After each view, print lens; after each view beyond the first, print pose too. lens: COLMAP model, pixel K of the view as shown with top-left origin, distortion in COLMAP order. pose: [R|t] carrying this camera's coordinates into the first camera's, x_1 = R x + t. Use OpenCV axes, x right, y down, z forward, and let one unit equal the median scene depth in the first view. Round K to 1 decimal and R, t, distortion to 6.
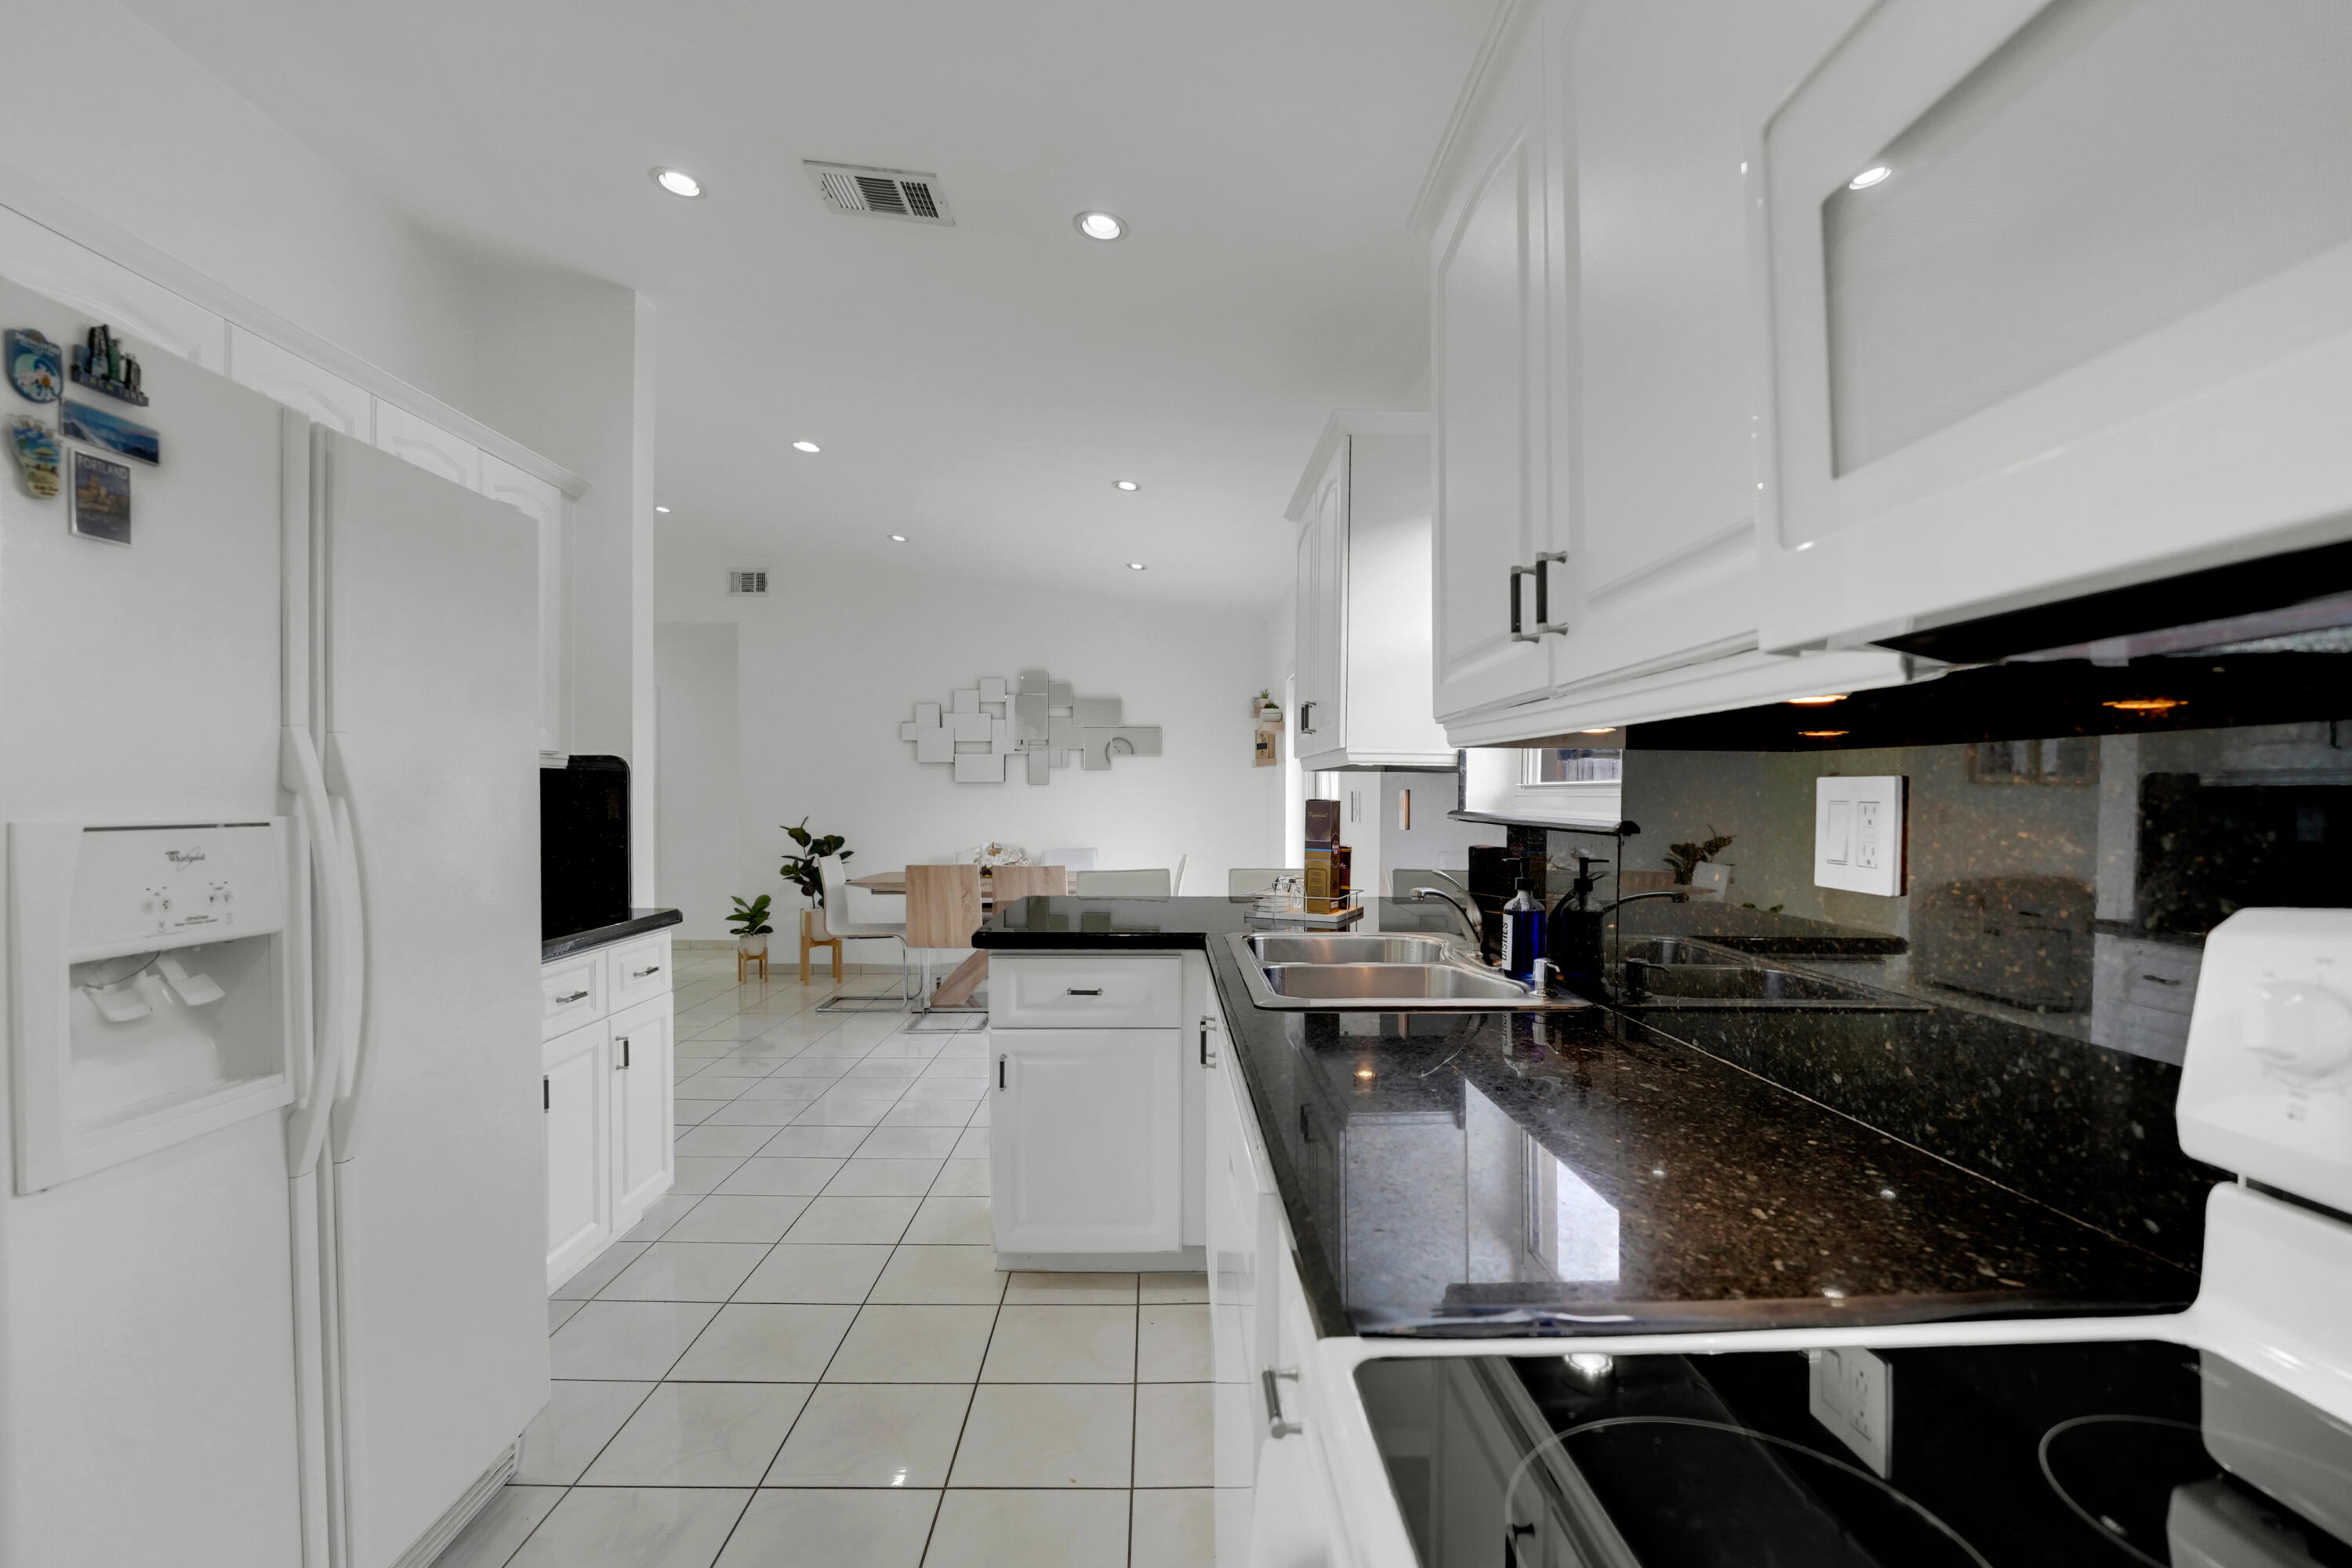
lens RADIAL K [[973.2, 0, 1190.2], [0, 973.2, 801.4], [0, 0, 1]] dist [-0.029664, 0.003279]
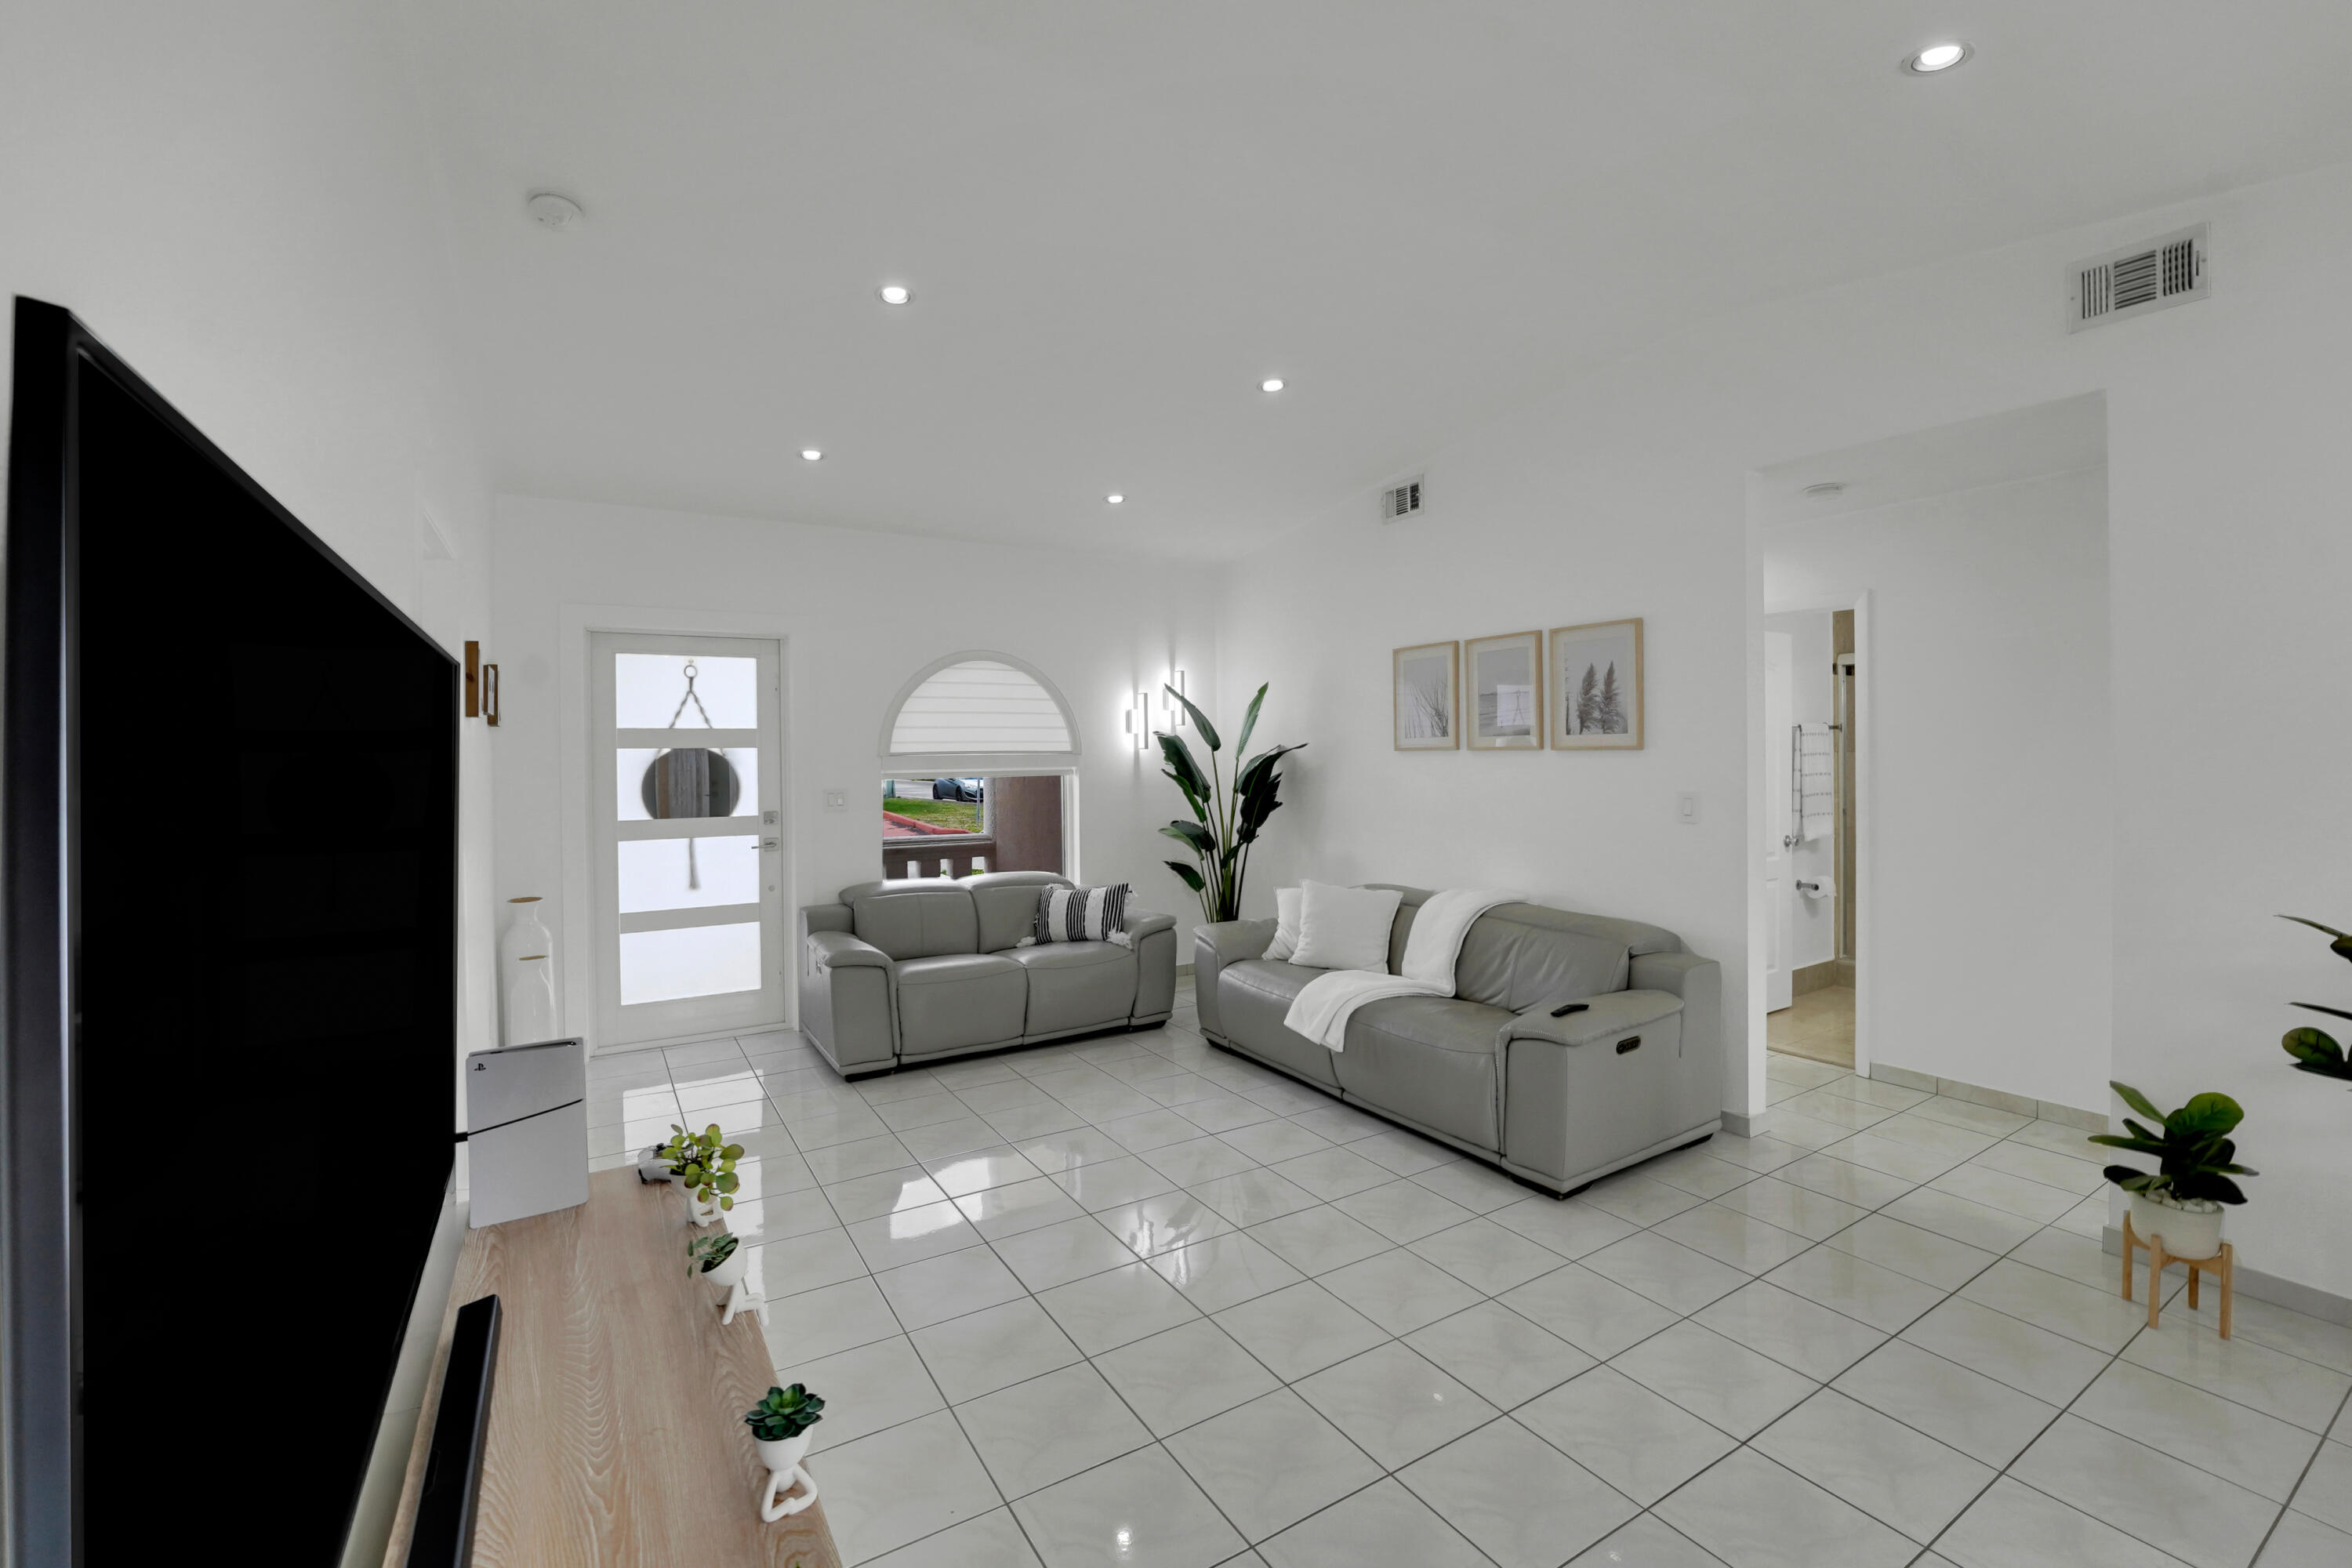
lens RADIAL K [[973.2, 0, 1180.2], [0, 973.2, 761.1], [0, 0, 1]] dist [-0.029664, 0.003279]
pose [[0.497959, 0.005779, -0.867181, -0.393600], [-0.001709, 0.999982, 0.005682, -0.037447], [0.867199, -0.001347, 0.497960, 0.578733]]
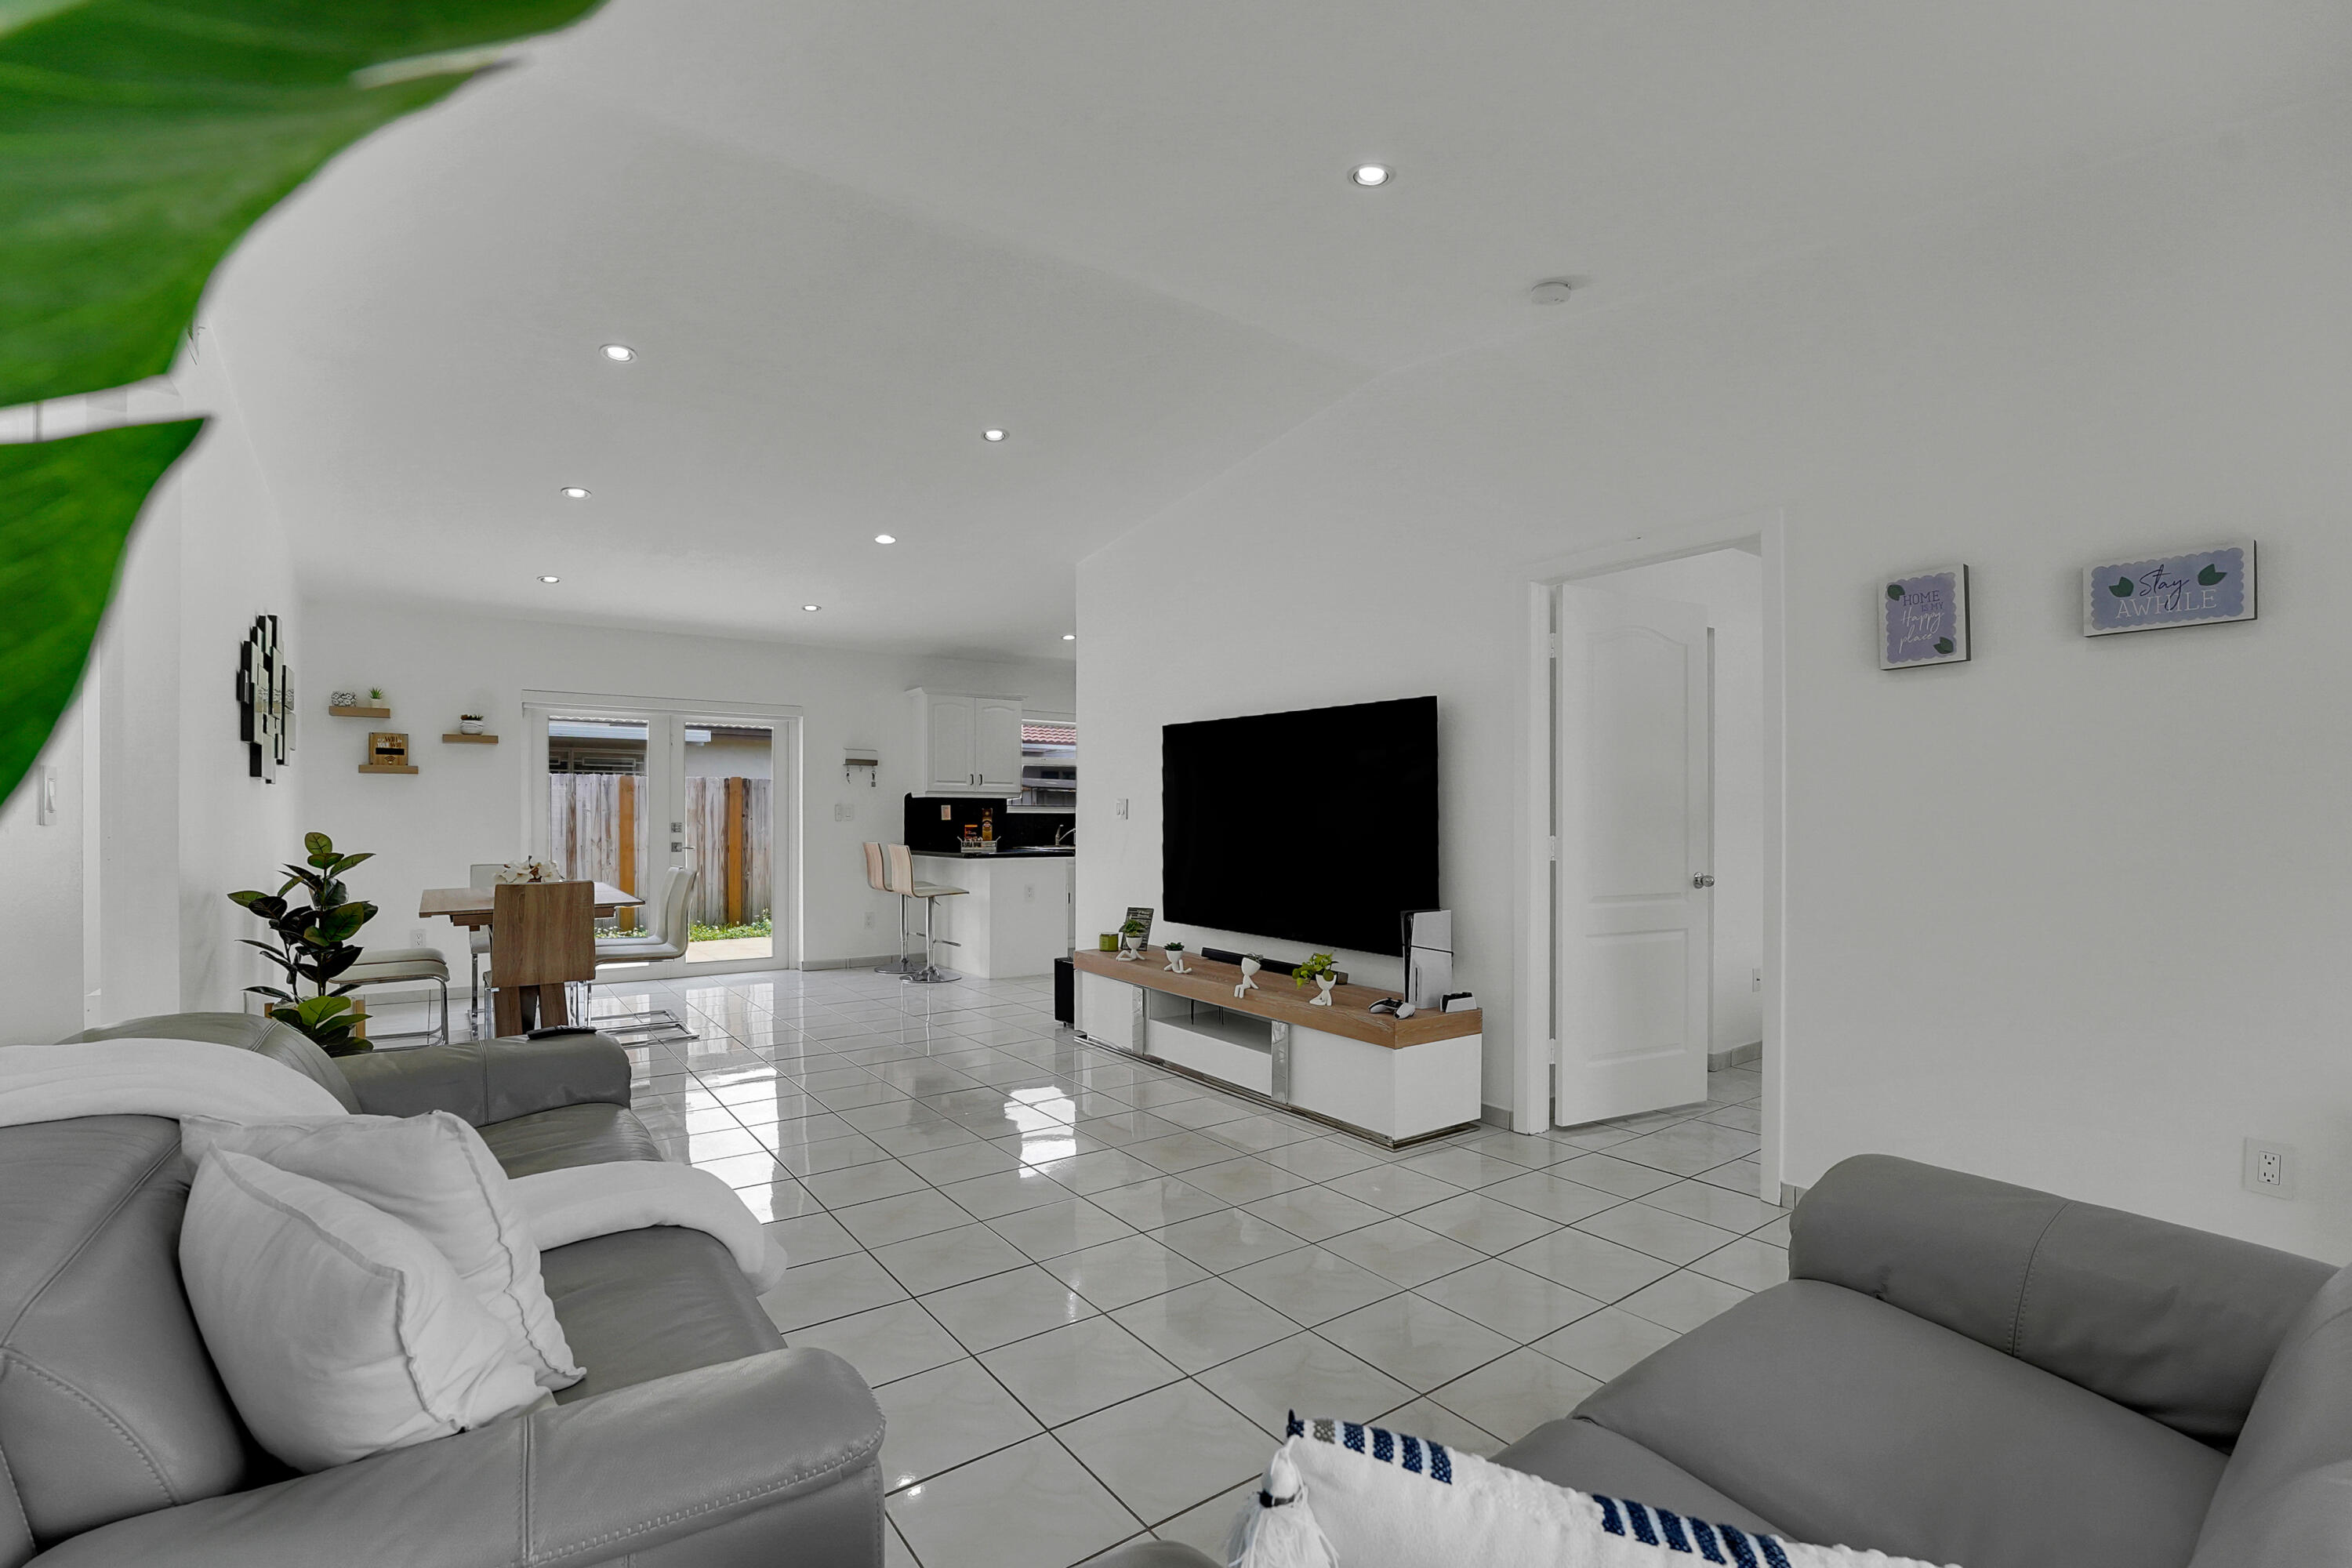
lens RADIAL K [[1026.6, 0, 1142.9], [0, 1026.6, 805.1], [0, 0, 1]] dist [-0.018231, -0.002182]
pose [[-0.541214, 0.008335, 0.840844, -1.322193], [0.009430, 0.999948, -0.003842, 0.005417], [-0.840832, 0.005850, -0.541265, 1.090270]]
